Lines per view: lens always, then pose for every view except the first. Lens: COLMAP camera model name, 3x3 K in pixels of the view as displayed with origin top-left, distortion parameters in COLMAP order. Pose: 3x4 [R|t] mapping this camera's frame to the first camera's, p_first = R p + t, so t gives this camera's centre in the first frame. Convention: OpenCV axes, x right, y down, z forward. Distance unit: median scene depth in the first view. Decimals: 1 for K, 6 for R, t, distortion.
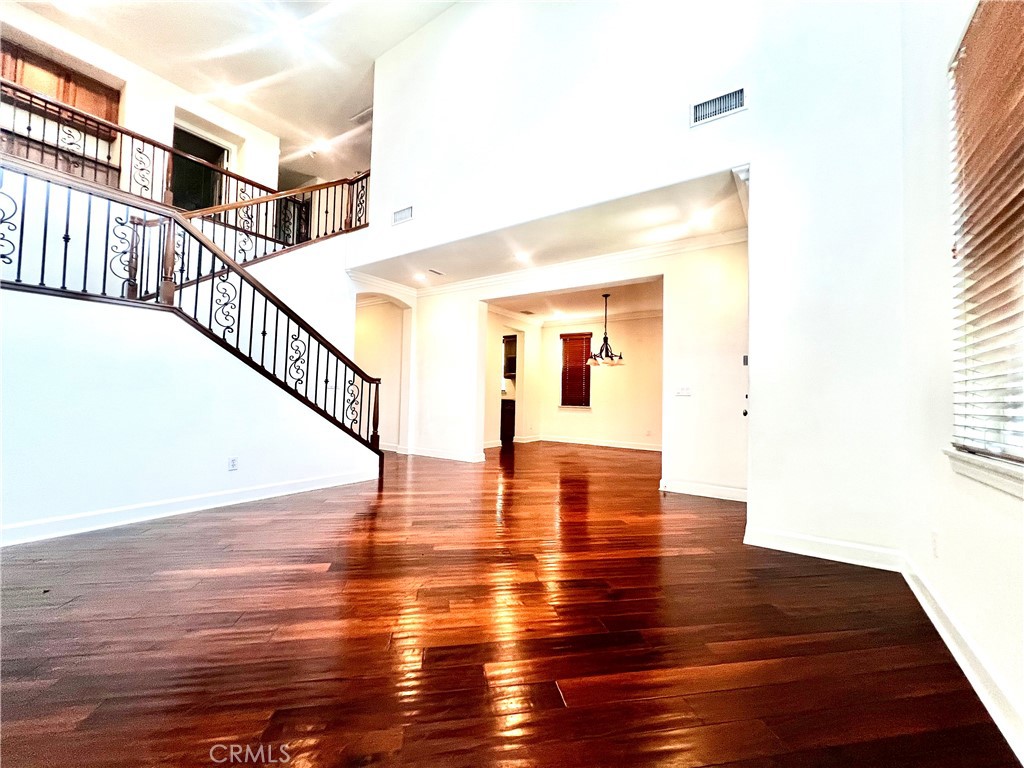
lens RADIAL K [[410.5, 0, 512.0], [0, 410.5, 384.0], [0, 0, 1]] dist [-0.000325, -0.000109]
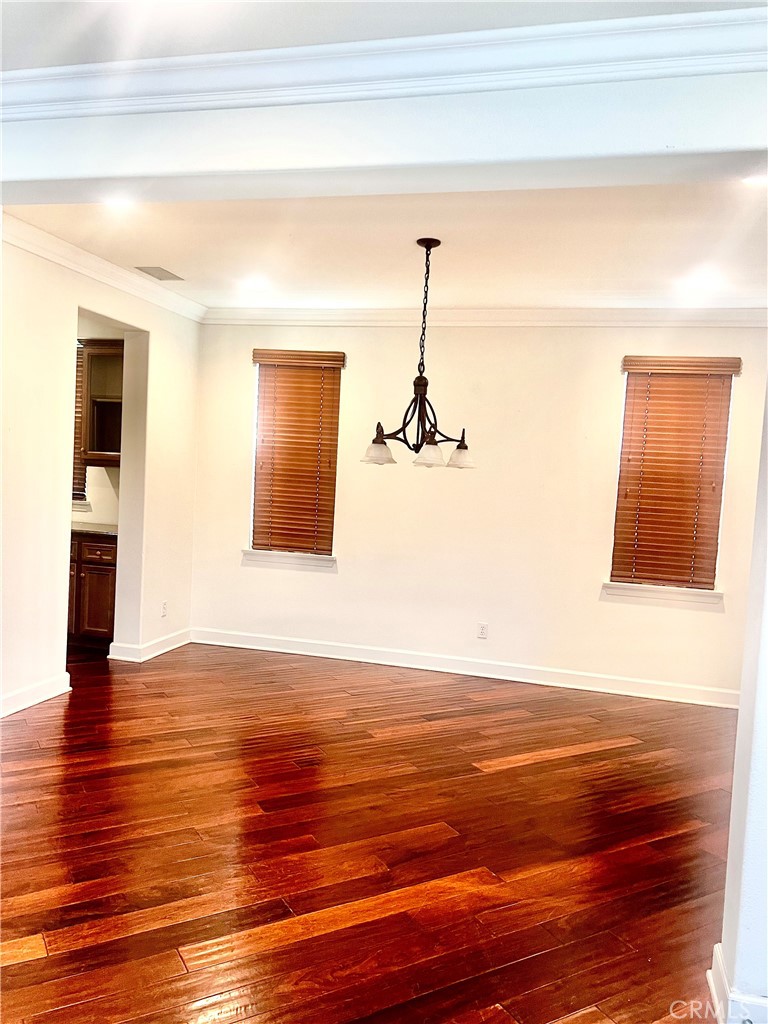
lens RADIAL K [[740.0, 0, 384.0], [0, 740.0, 512.0], [0, 0, 1]] dist [0.099584, -0.137304]
pose [[0.941213, 0.011653, 0.337613, 0.008668], [-0.044824, 0.994876, 0.090622, -0.054739], [-0.334827, -0.100428, 0.936913, 0.408803]]
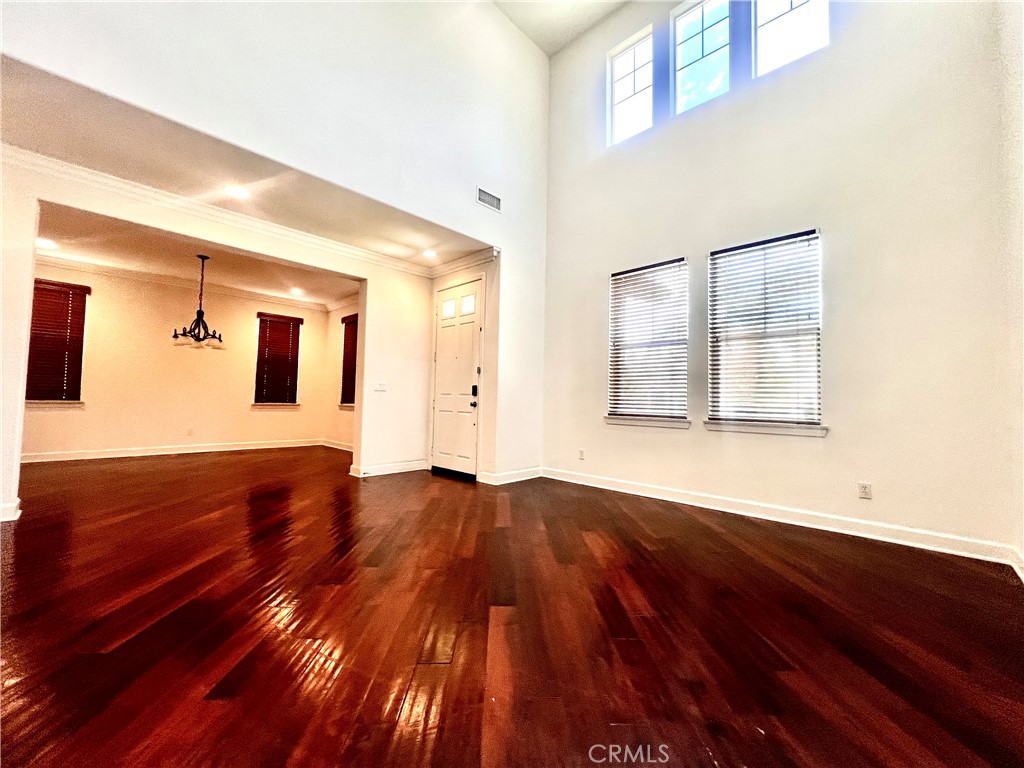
lens RADIAL K [[410.5, 0, 512.0], [0, 410.5, 384.0], [0, 0, 1]] dist [-0.000325, -0.000109]
pose [[0.161266, 0.016540, 0.986772, -0.380705], [-0.048957, 0.998763, -0.008740, 0.000471], [-0.985696, -0.046900, 0.161877, 0.260973]]
